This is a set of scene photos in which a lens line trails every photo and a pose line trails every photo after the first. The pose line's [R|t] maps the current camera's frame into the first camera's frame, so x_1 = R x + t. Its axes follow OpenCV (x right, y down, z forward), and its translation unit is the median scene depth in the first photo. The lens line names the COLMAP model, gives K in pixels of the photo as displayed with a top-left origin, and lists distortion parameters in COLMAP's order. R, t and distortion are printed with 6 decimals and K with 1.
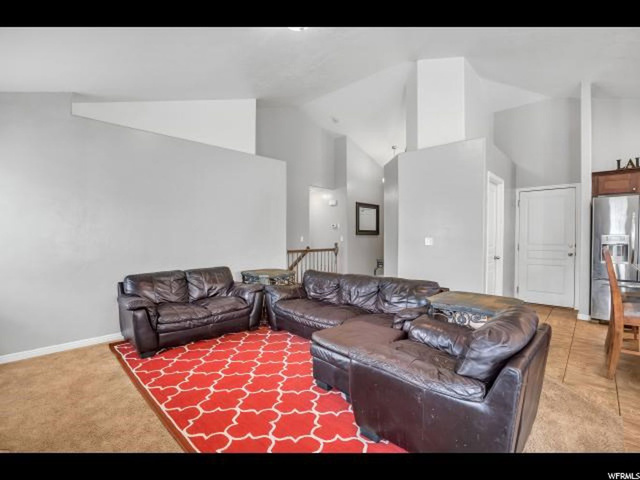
lens RADIAL K [[299.0, 0, 311.9], [0, 299.0, 241.4], [0, 0, 1]] dist [-0.038831, 0.010108]
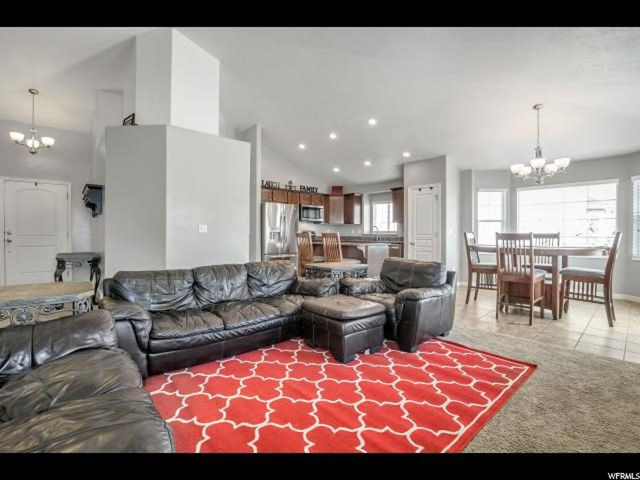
lens RADIAL K [[299.0, 0, 319.8], [0, 299.0, 234.7], [0, 0, 1]] dist [-0.038831, 0.010108]
pose [[0.070809, -0.001565, 0.997489, -0.635174], [0.010965, 0.999940, 0.000791, 0.027402], [-0.997430, 0.010882, 0.070822, 0.637301]]
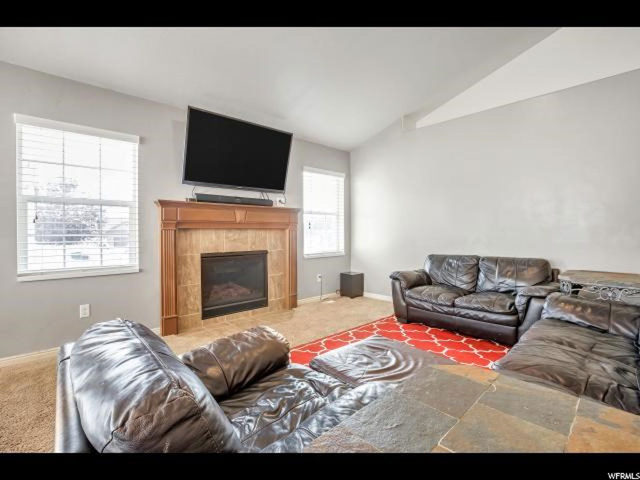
lens RADIAL K [[299.0, 0, 315.4], [0, 299.0, 232.7], [0, 0, 1]] dist [-0.038831, 0.010108]
pose [[-0.061532, 0.003998, -0.998097, 0.484046], [-0.010637, 0.999933, 0.004661, 0.027541], [0.998048, 0.010903, -0.061485, 0.556528]]
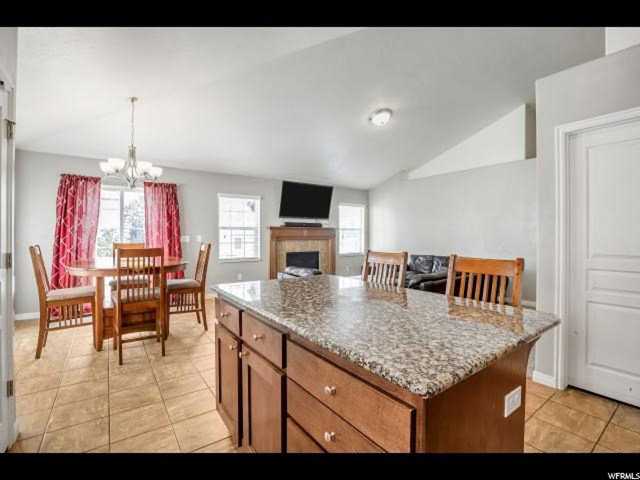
lens RADIAL K [[299.0, 0, 317.6], [0, 299.0, 237.0], [0, 0, 1]] dist [-0.038831, 0.010108]
pose [[-0.182961, 0.006947, -0.983096, 1.315935], [-0.014928, 0.999840, 0.009844, -0.013271], [0.983007, 0.016476, -0.182828, 0.662066]]
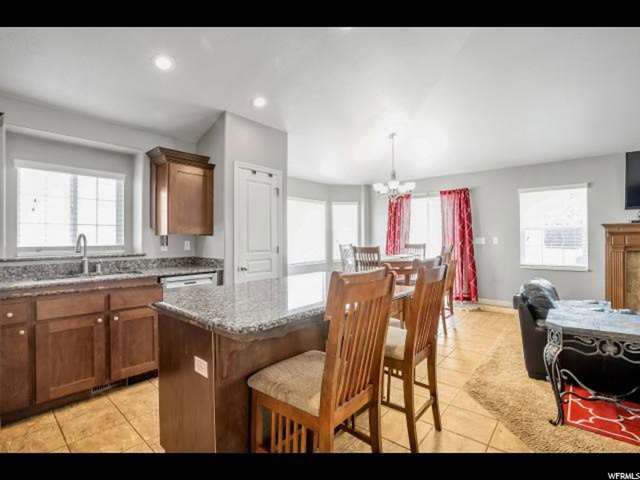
lens RADIAL K [[299.0, 0, 316.6], [0, 299.0, 236.5], [0, 0, 1]] dist [-0.038831, 0.010108]
pose [[-0.997906, 0.007638, -0.064221, 0.908458], [0.006996, 0.999923, 0.010222, -0.020984], [0.064294, 0.009752, -0.997883, 1.149010]]
